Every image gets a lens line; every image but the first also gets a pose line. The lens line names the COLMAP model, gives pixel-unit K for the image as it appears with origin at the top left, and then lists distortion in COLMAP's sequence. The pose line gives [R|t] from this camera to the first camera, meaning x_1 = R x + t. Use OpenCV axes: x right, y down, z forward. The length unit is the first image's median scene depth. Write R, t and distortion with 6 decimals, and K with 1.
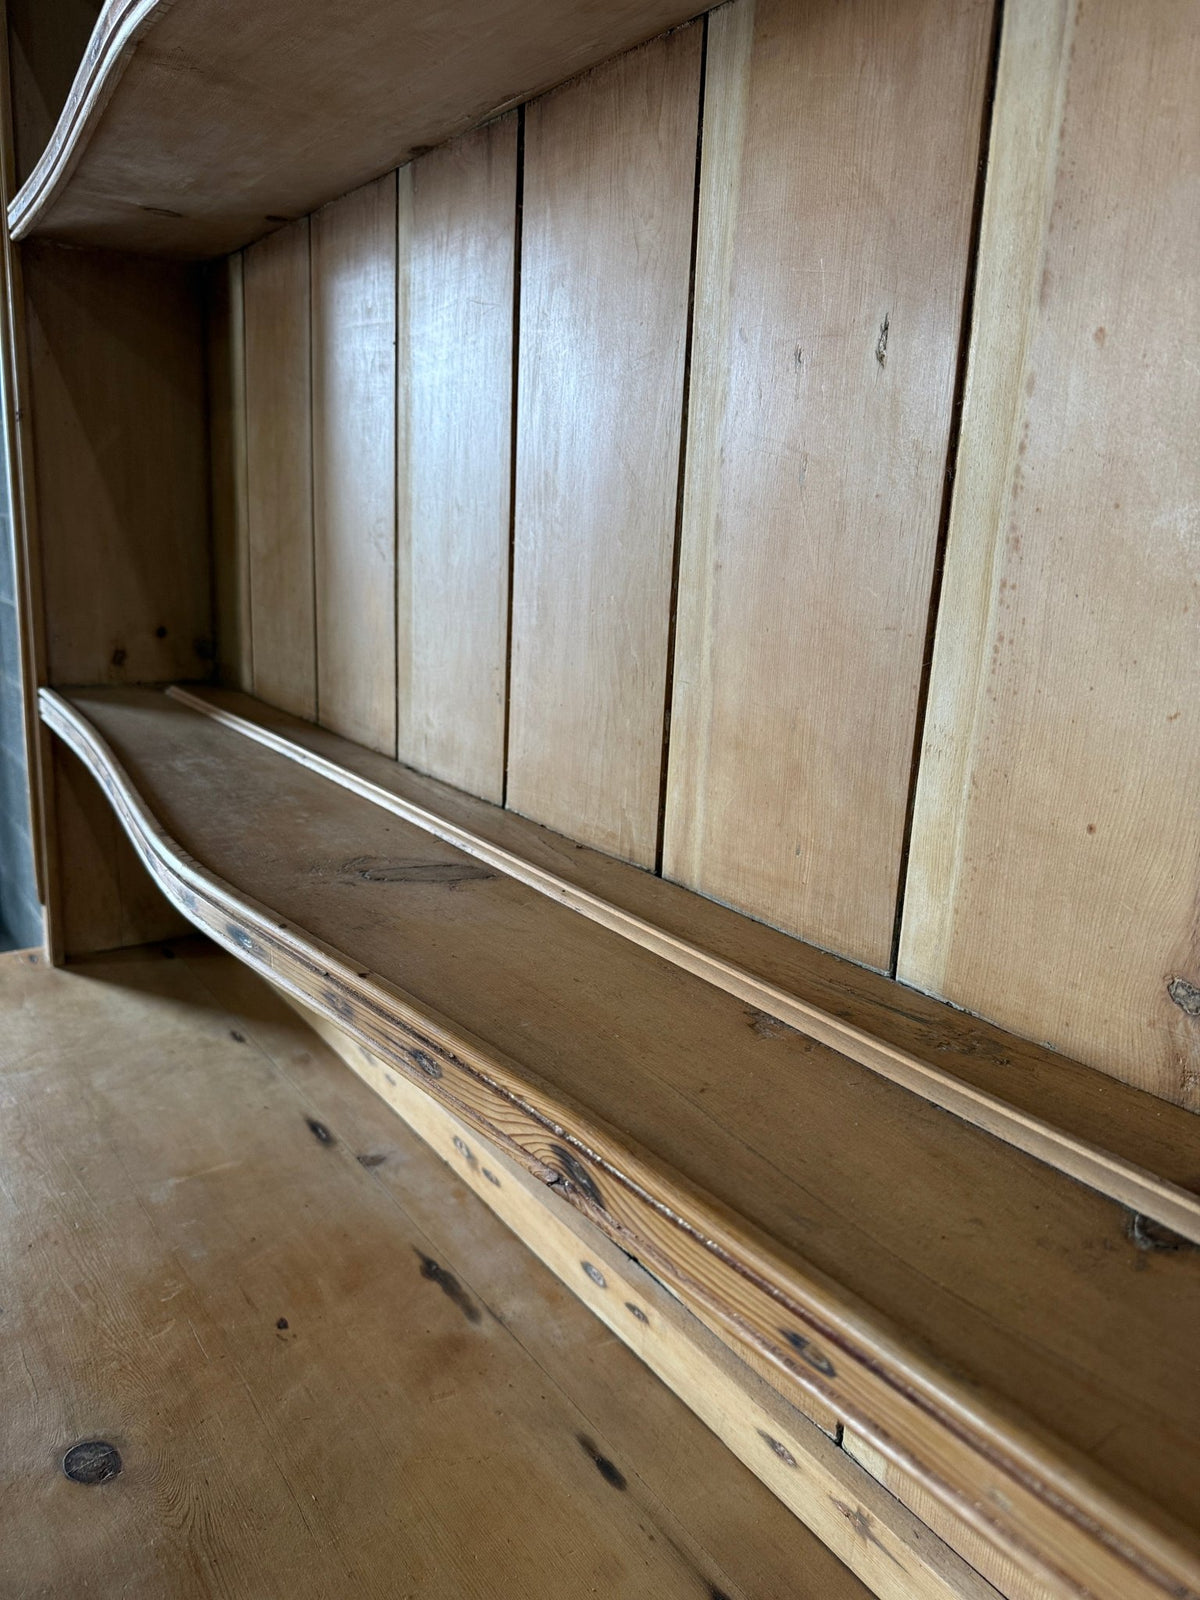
lens RADIAL K [[1129.9, 0, 600.6], [0, 1129.9, 799.8], [0, 0, 1]] dist [0.090855, -0.132414]
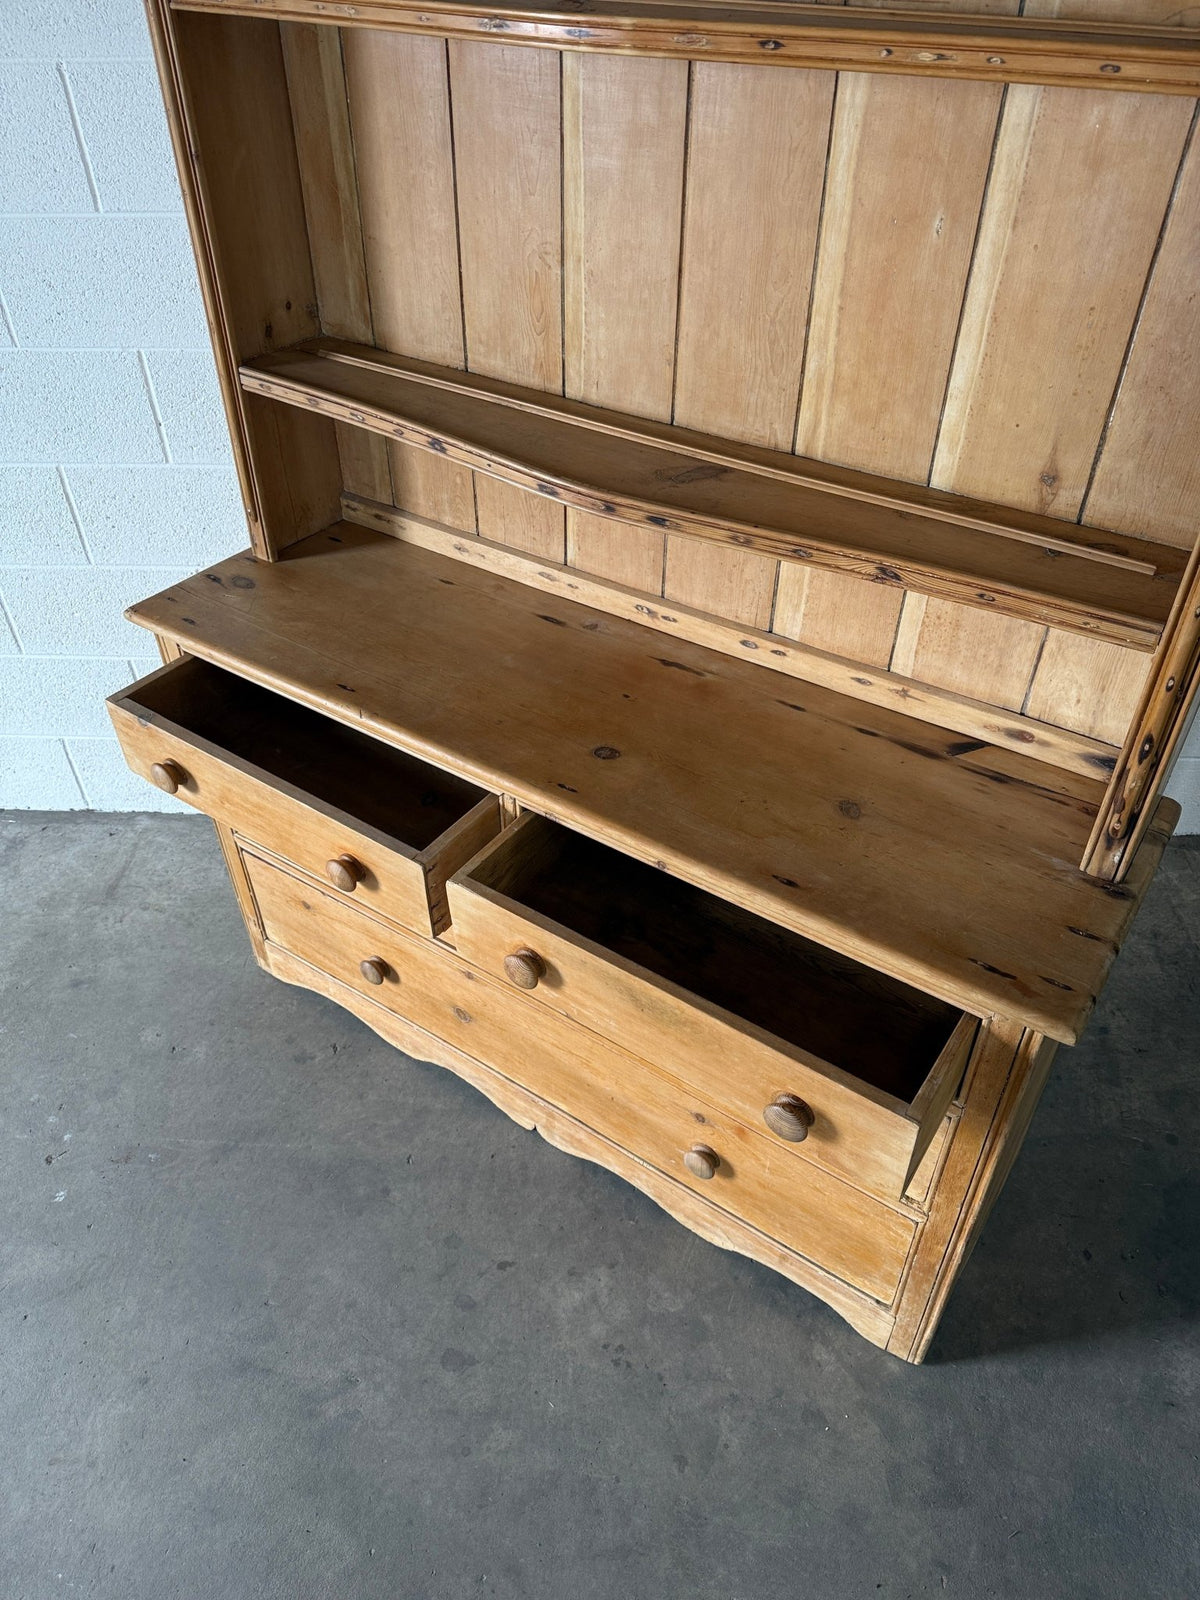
lens RADIAL K [[1128.0, 0, 600.9], [0, 1128.0, 804.4], [0, 0, 1]] dist [0.095825, -0.144873]
pose [[0.937237, -0.248421, 0.244693, -0.994295], [0.116825, 0.884893, 0.450906, -0.366150], [-0.328542, -0.394019, 0.858376, -1.000396]]
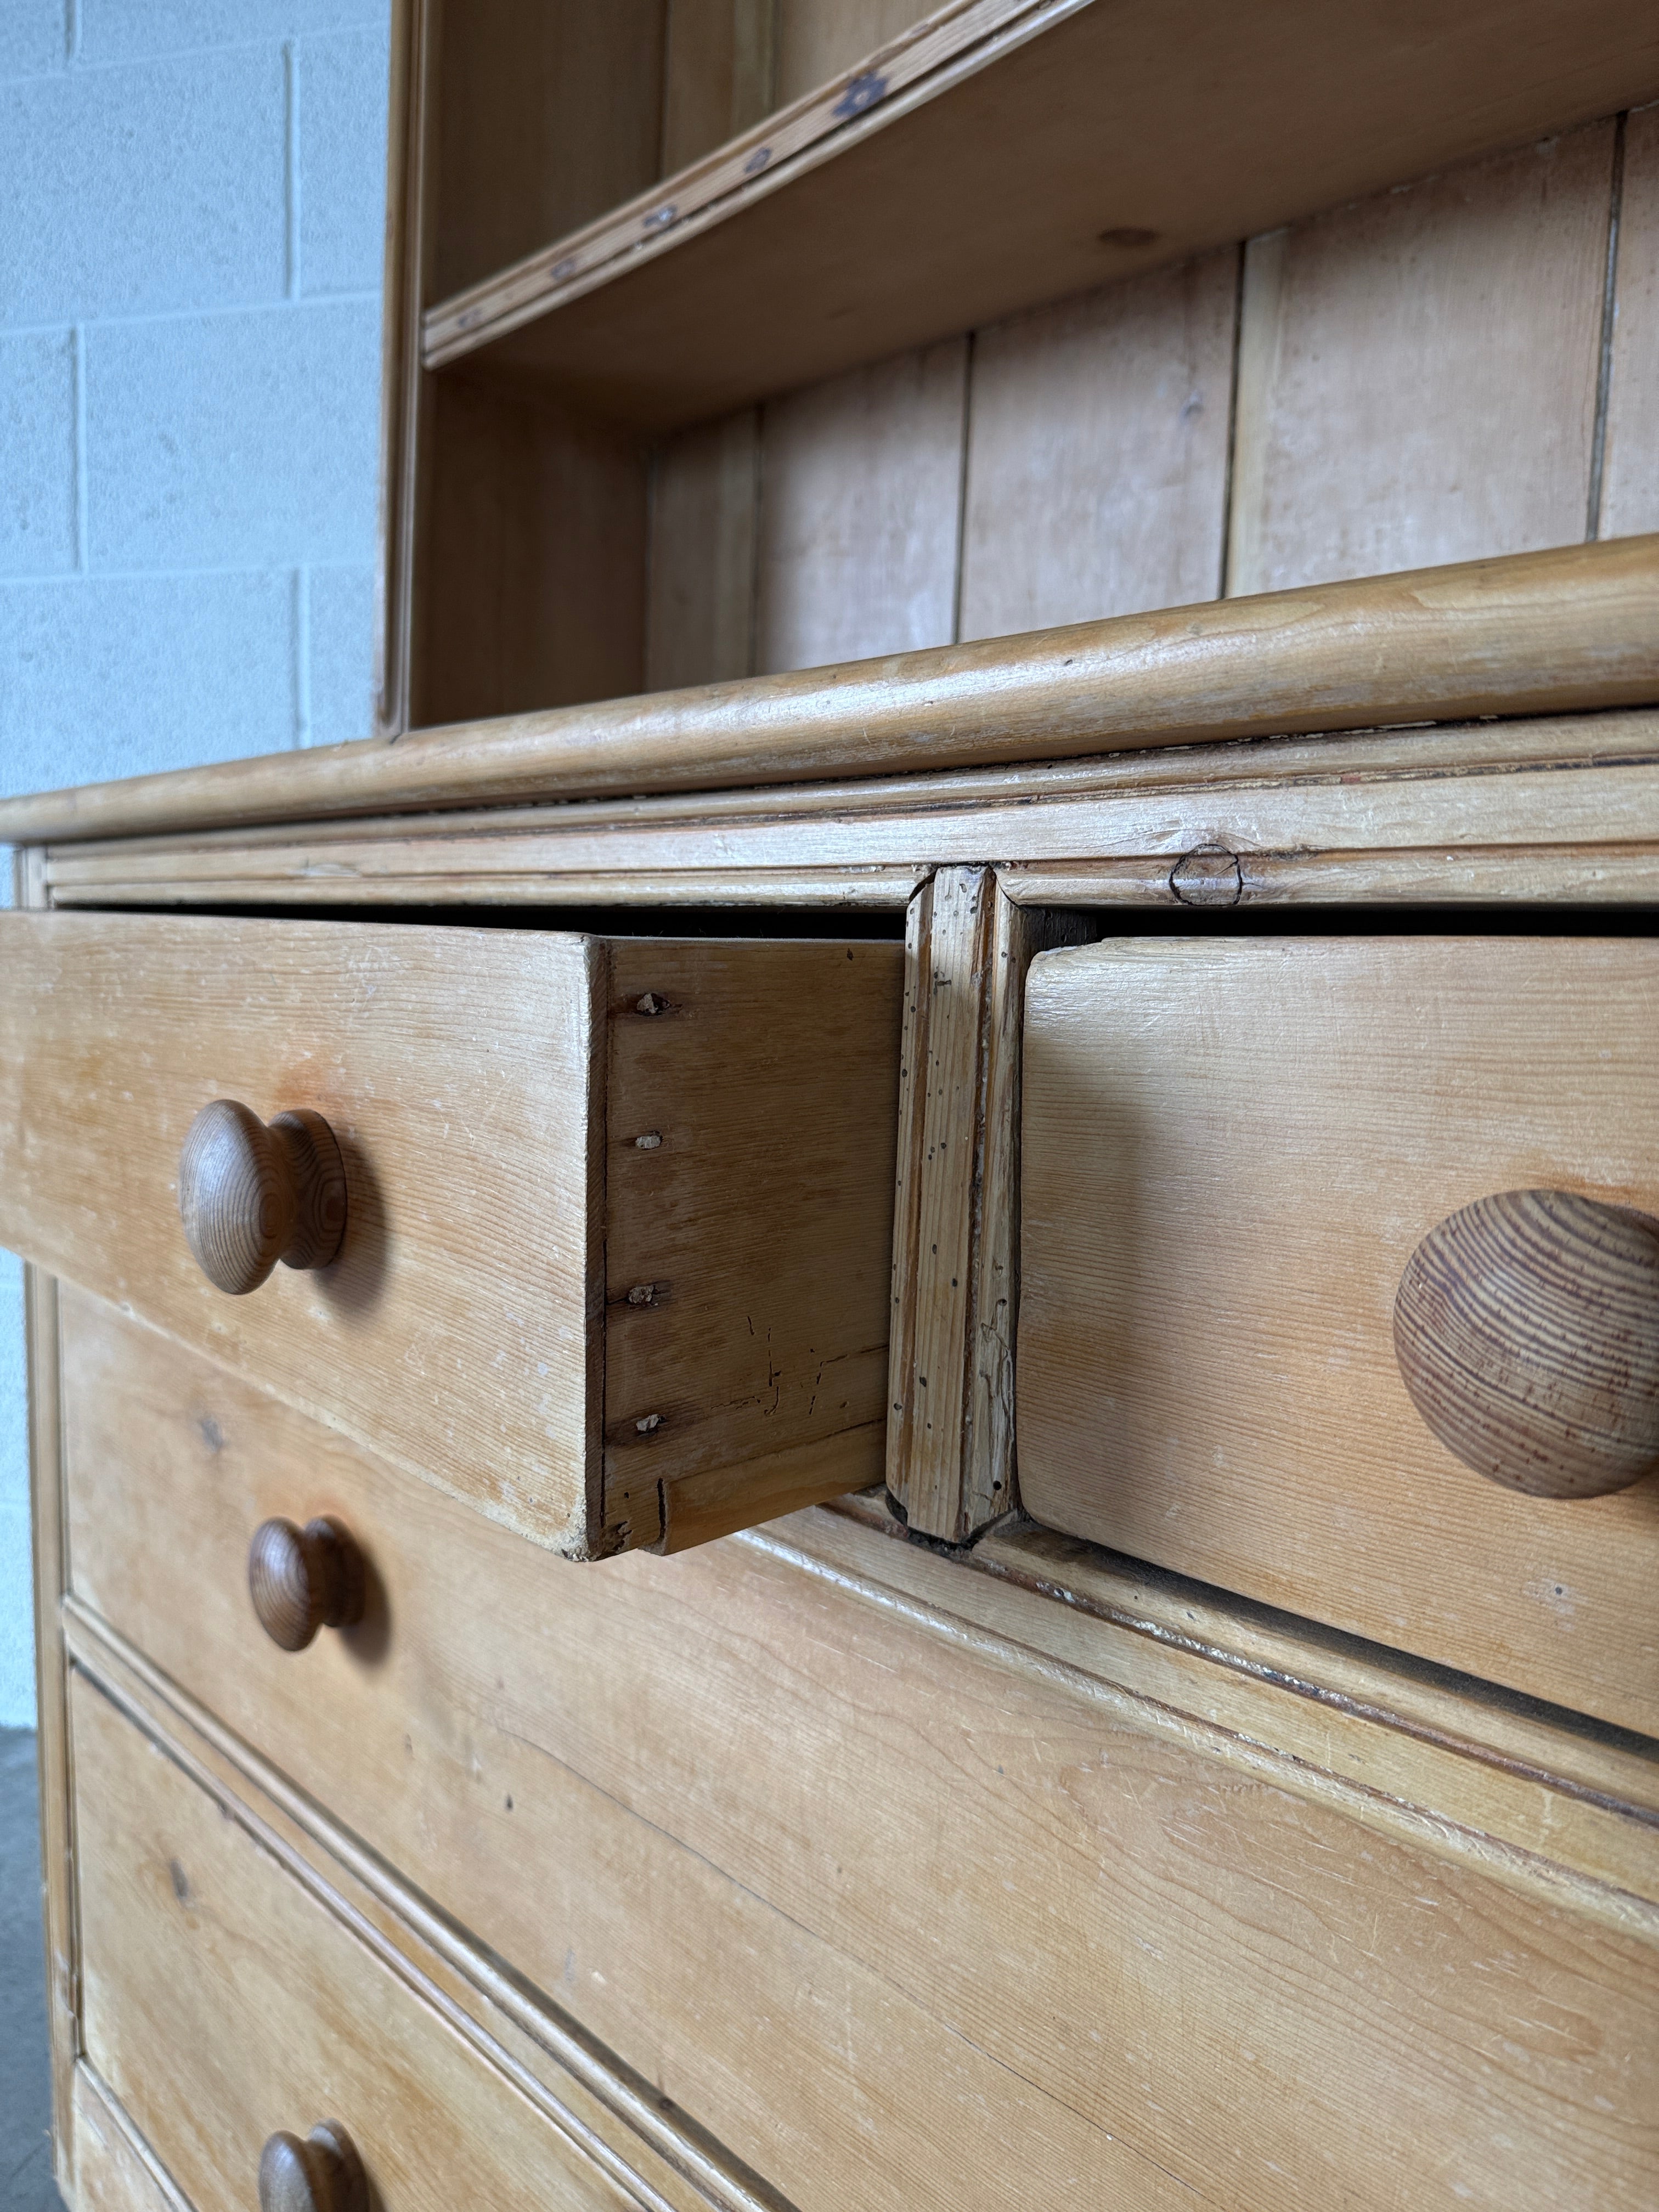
lens RADIAL K [[1613.5, 0, 829.5], [0, 1613.5, 1106.0], [0, 0, 1]] dist [-0.009244, -0.004643]
pose [[0.989097, -0.015708, 0.146423, -0.750149], [0.037571, 0.988308, -0.147770, 0.769030], [-0.142390, 0.151660, 0.978123, 0.429554]]
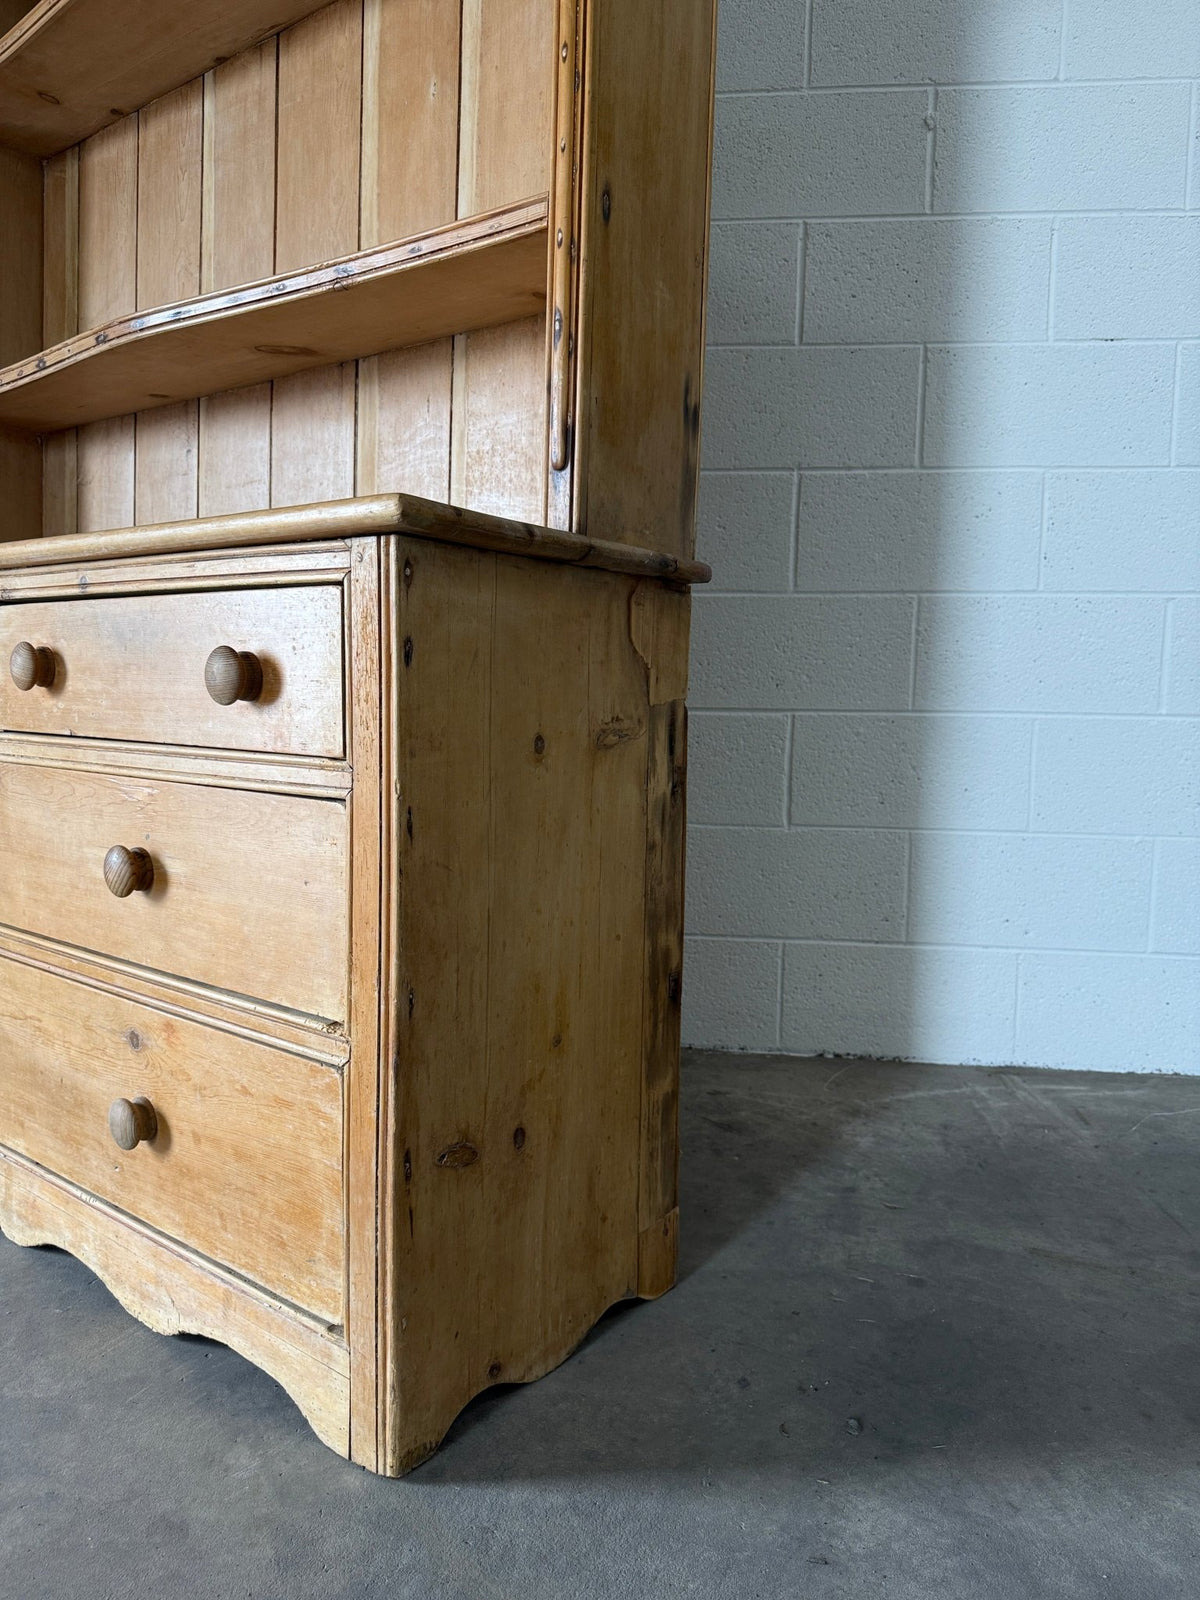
lens RADIAL K [[1129.9, 0, 600.6], [0, 1129.9, 799.8], [0, 0, 1]] dist [0.090855, -0.132414]
pose [[0.956027, -0.033815, 0.291323, -0.178781], [0.075636, 0.988156, -0.133515, 1.295188], [-0.283358, 0.149678, 0.947262, -1.131879]]
